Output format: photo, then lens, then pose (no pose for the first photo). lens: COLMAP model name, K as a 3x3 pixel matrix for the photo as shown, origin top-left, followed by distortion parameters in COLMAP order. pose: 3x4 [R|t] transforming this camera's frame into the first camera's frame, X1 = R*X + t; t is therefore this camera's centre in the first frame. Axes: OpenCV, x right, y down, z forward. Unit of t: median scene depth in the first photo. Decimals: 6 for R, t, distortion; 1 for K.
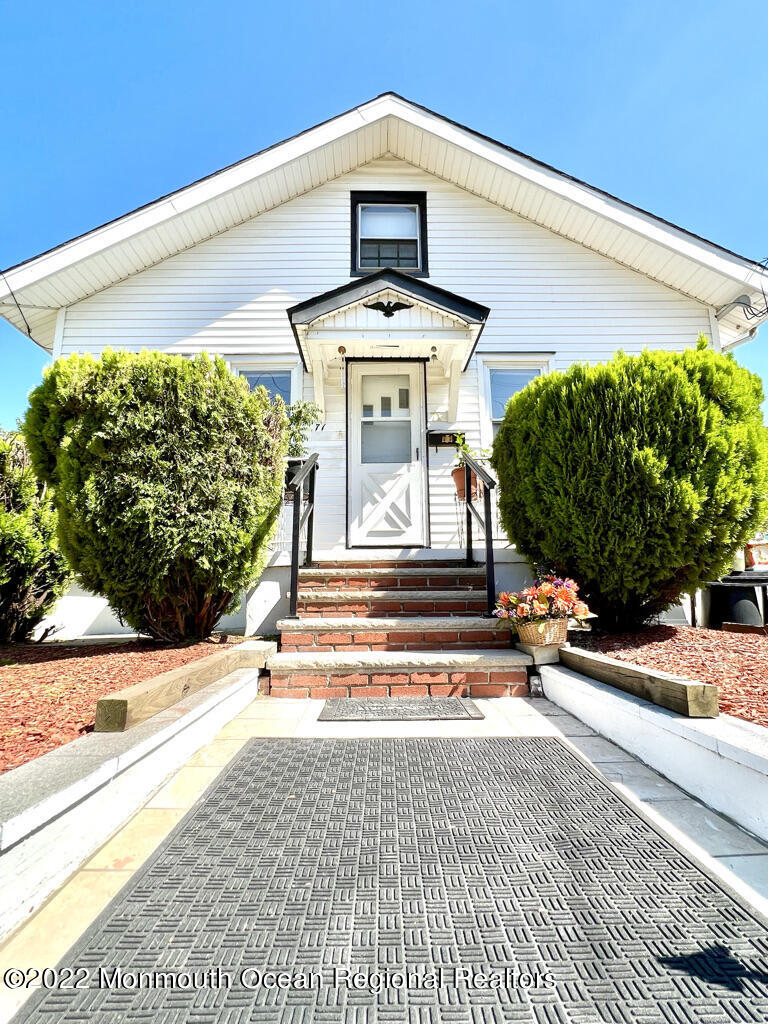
lens RADIAL K [[518.5, 0, 385.2], [0, 518.5, 505.4], [0, 0, 1]] dist [-0.001474, 0.001118]
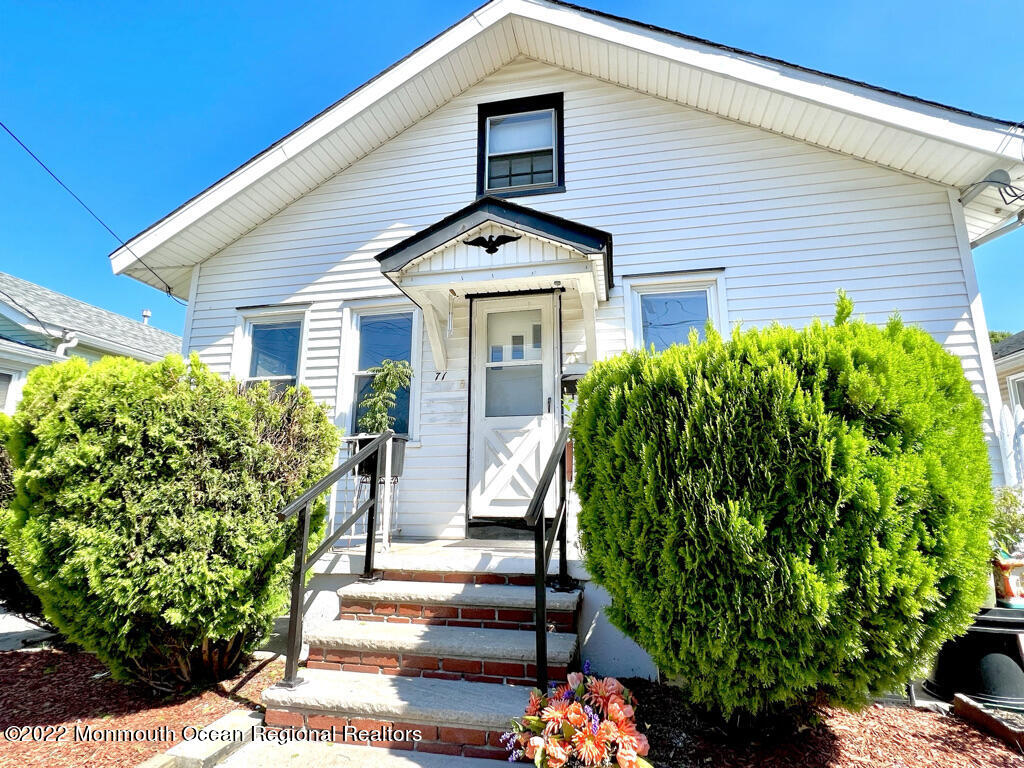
lens RADIAL K [[518.5, 0, 516.4], [0, 518.5, 380.2], [0, 0, 1]] dist [-0.001474, 0.001118]
pose [[0.975671, -0.033602, -0.216648, 0.274490], [0.028277, 0.999218, -0.027634, -0.167246], [0.217407, 0.020835, 0.975859, 0.241876]]
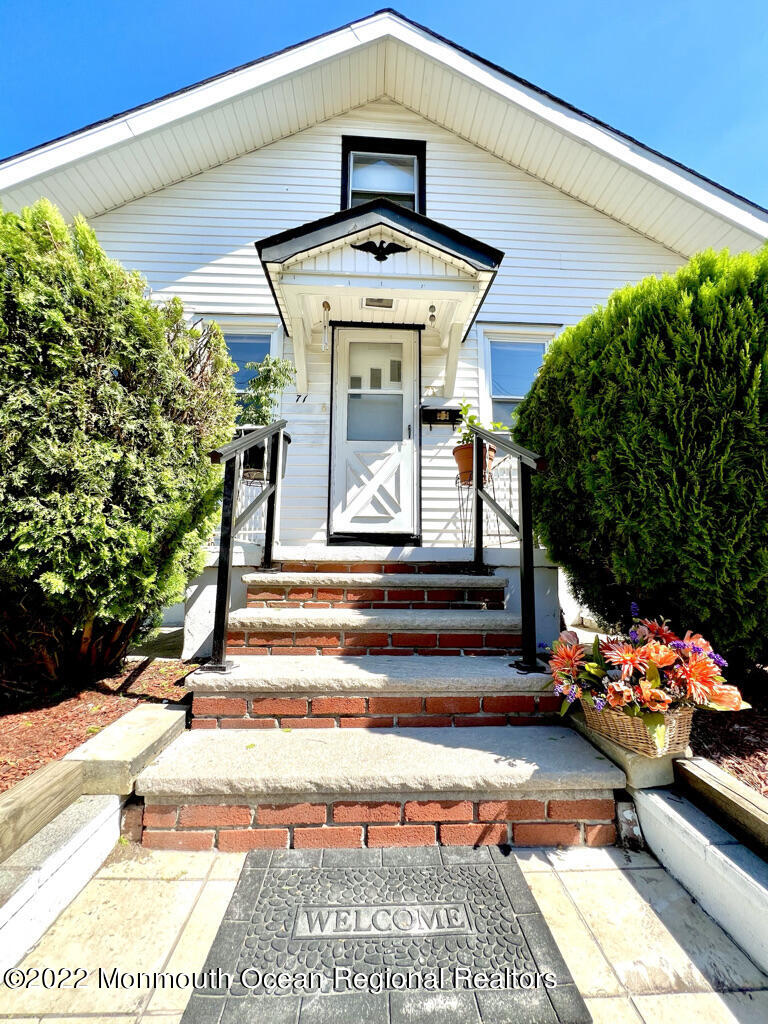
lens RADIAL K [[407.2, 0, 384.1], [0, 407.2, 507.4], [0, 0, 1]] dist [0.000042, 0.000159]
pose [[0.999430, 0.023407, 0.024325, 0.006233], [-0.024635, 0.998370, 0.051488, -0.005148], [-0.023080, -0.052058, 0.998377, 0.410712]]
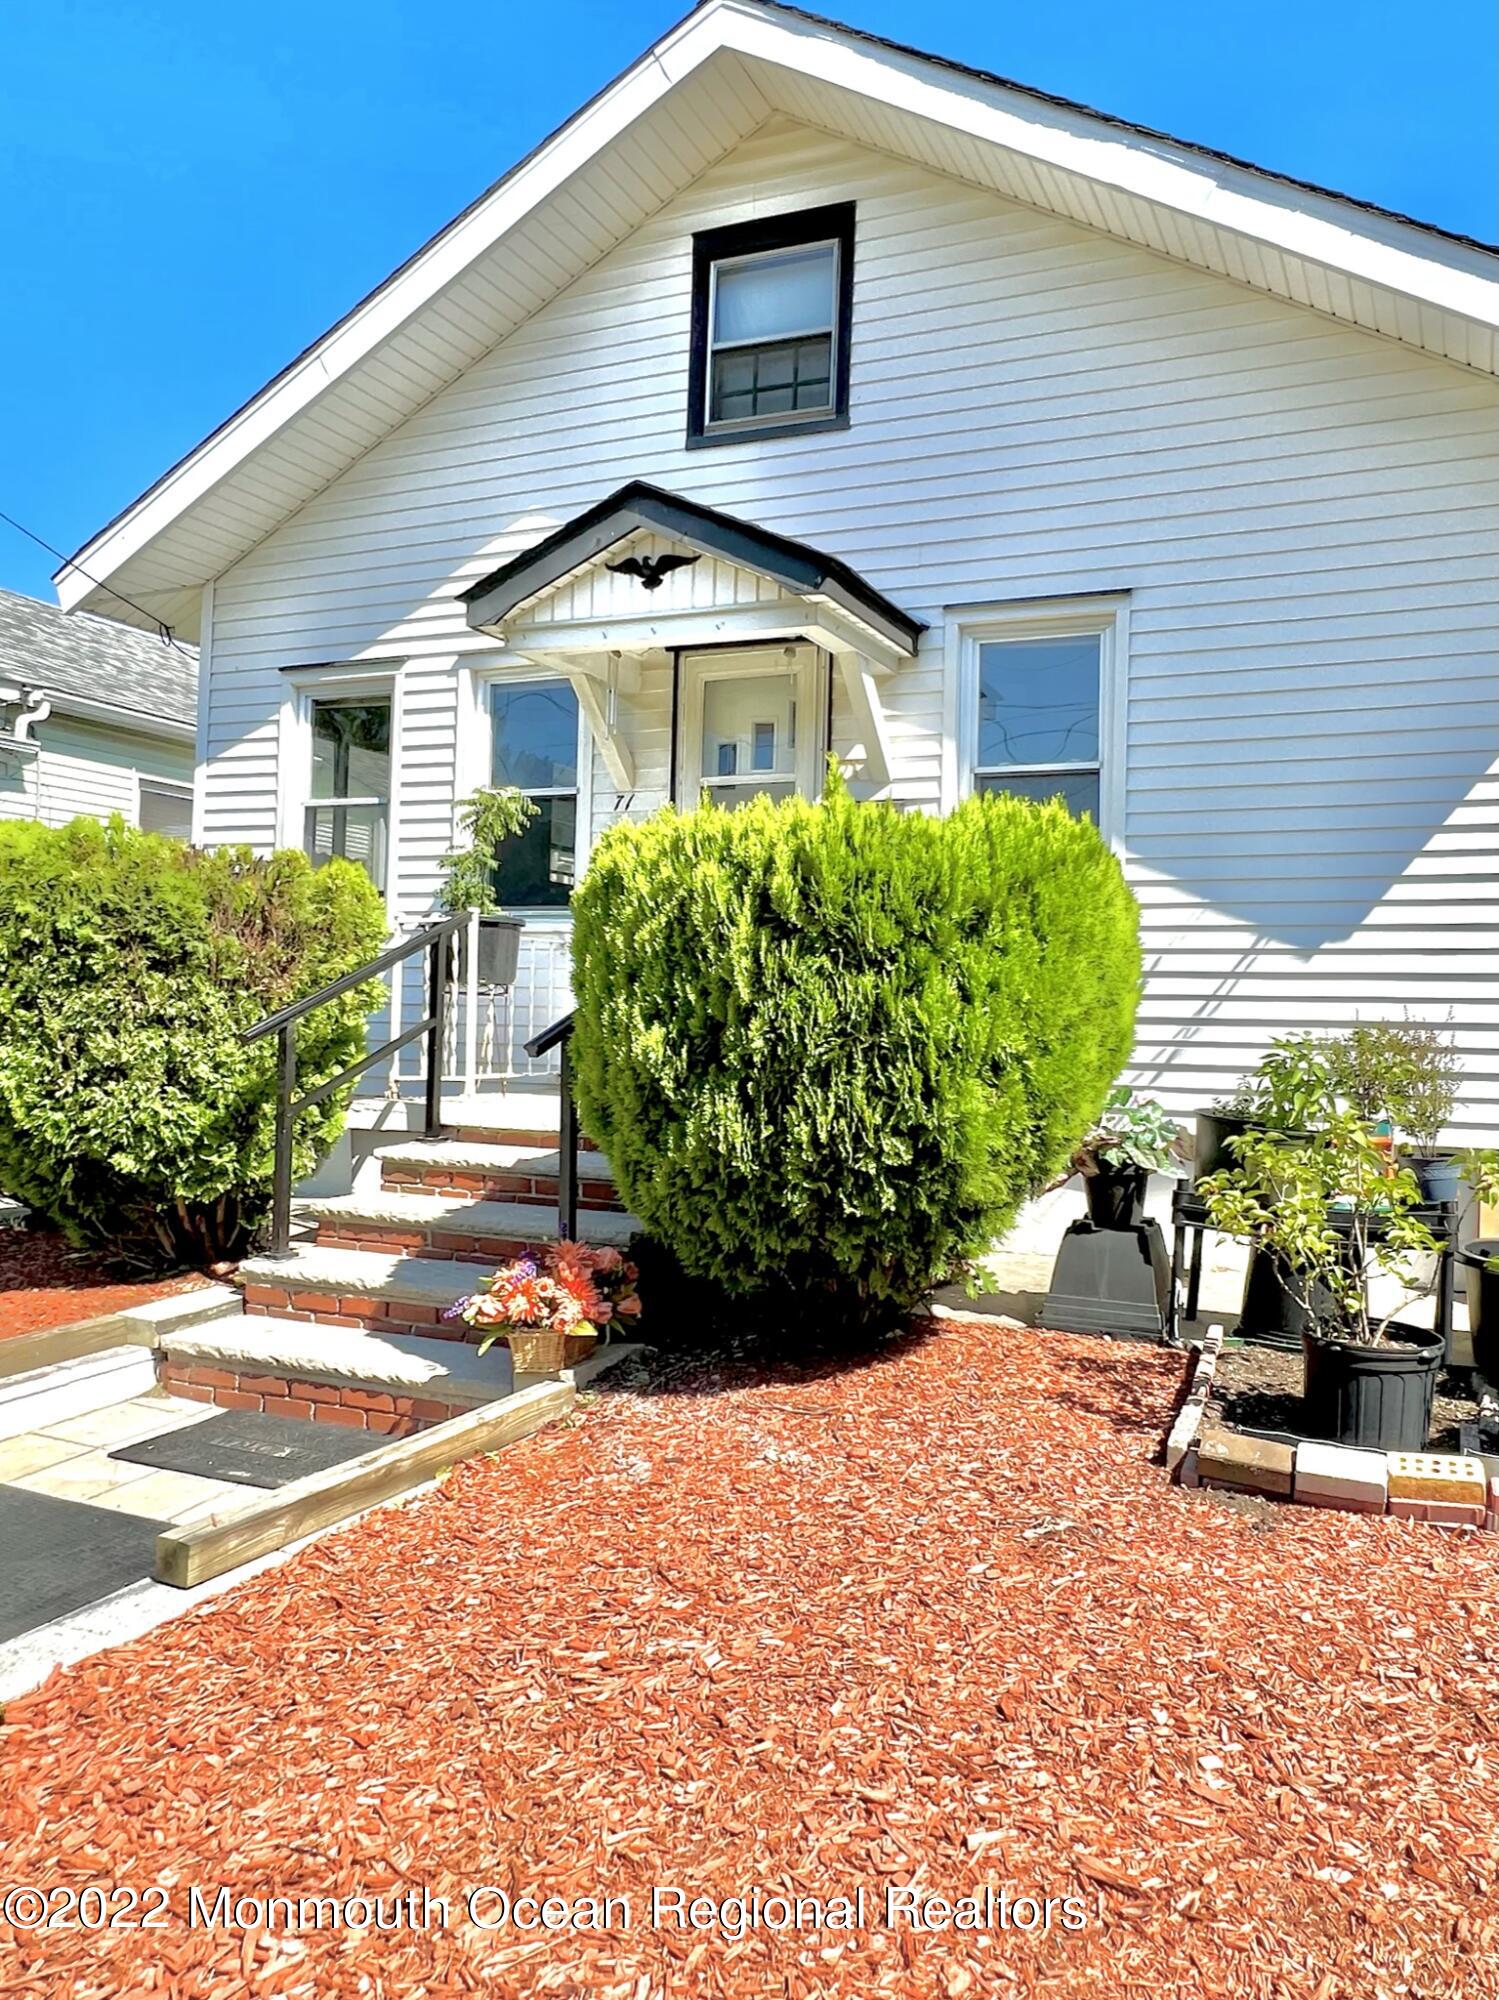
lens RADIAL K [[1308.7, 0, 952.1], [0, 1308.7, 967.7], [0, 0, 1]] dist [0.002758, -0.000172]
pose [[0.934760, 0.020749, -0.354674, 0.843289], [0.032256, 0.989214, 0.142882, -0.233685], [0.353814, -0.145001, 0.924008, -0.039244]]
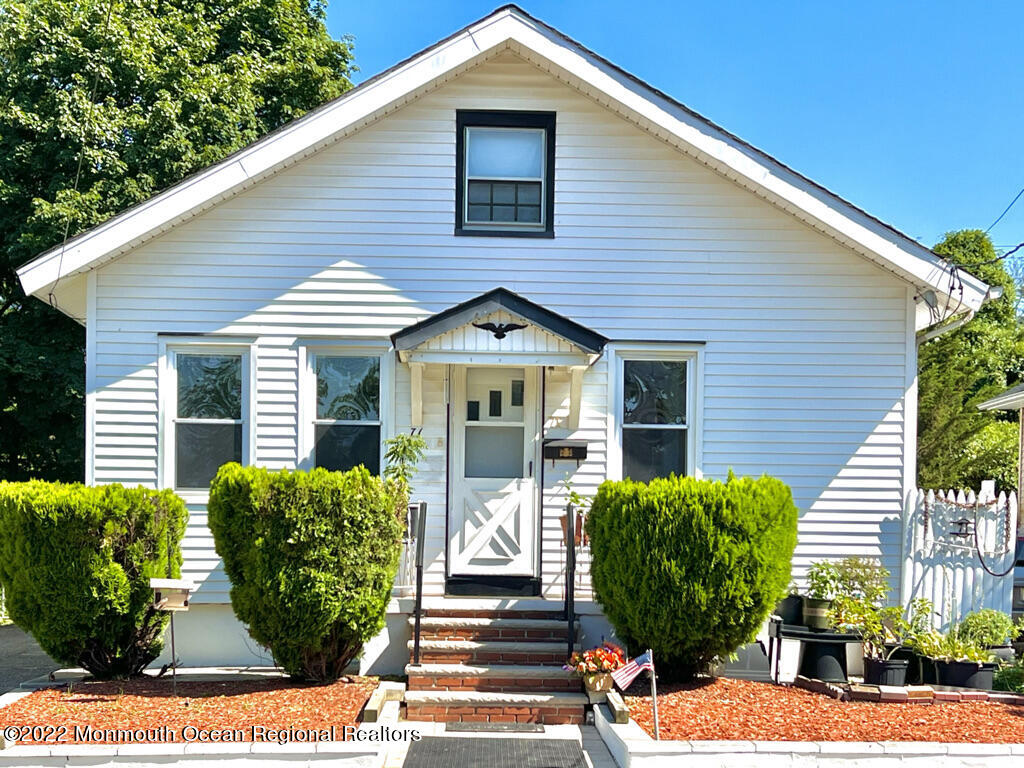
lens RADIAL K [[1653.2, 0, 513.0], [0, 1653.2, 538.5], [0, 0, 1]] dist [0.168591, -0.059604]
pose [[0.999553, 0.026821, 0.013224, 0.000886], [-0.028797, 0.982516, 0.183936, -0.693005], [-0.008060, -0.184235, 0.982849, -2.418552]]
